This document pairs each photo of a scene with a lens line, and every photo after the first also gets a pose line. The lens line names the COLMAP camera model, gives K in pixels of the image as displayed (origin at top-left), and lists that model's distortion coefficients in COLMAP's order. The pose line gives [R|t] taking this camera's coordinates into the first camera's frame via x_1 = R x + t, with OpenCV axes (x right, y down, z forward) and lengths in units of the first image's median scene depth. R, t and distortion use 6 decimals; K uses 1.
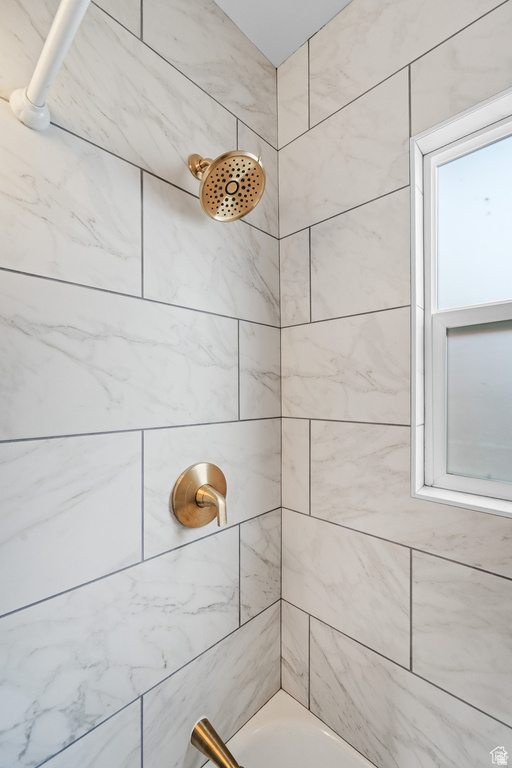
lens RADIAL K [[316.3, 0, 256.3], [0, 316.3, 393.6], [0, 0, 1]] dist [-0.000982, -0.000795]
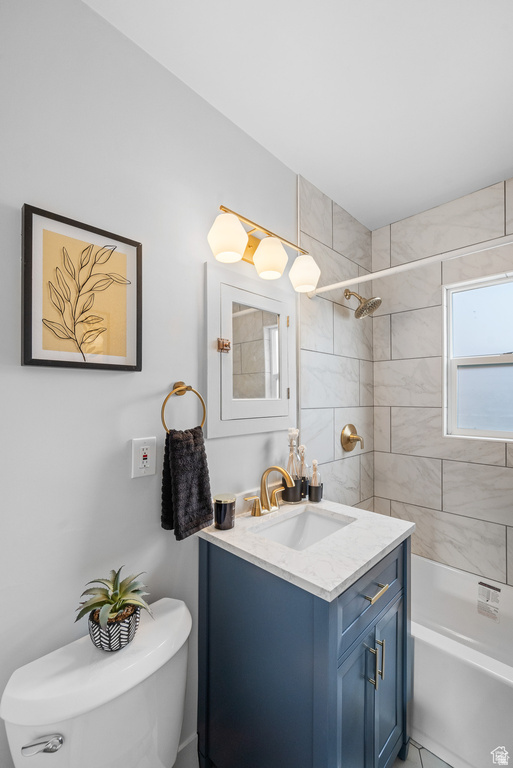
lens RADIAL K [[316.3, 0, 256.8], [0, 316.3, 393.6], [0, 0, 1]] dist [-0.000982, -0.000795]
pose [[0.999918, 0.006174, -0.011176, -0.774269], [-0.006262, 0.999949, -0.007864, 0.021173], [0.011126, 0.007933, 0.999907, -1.227883]]
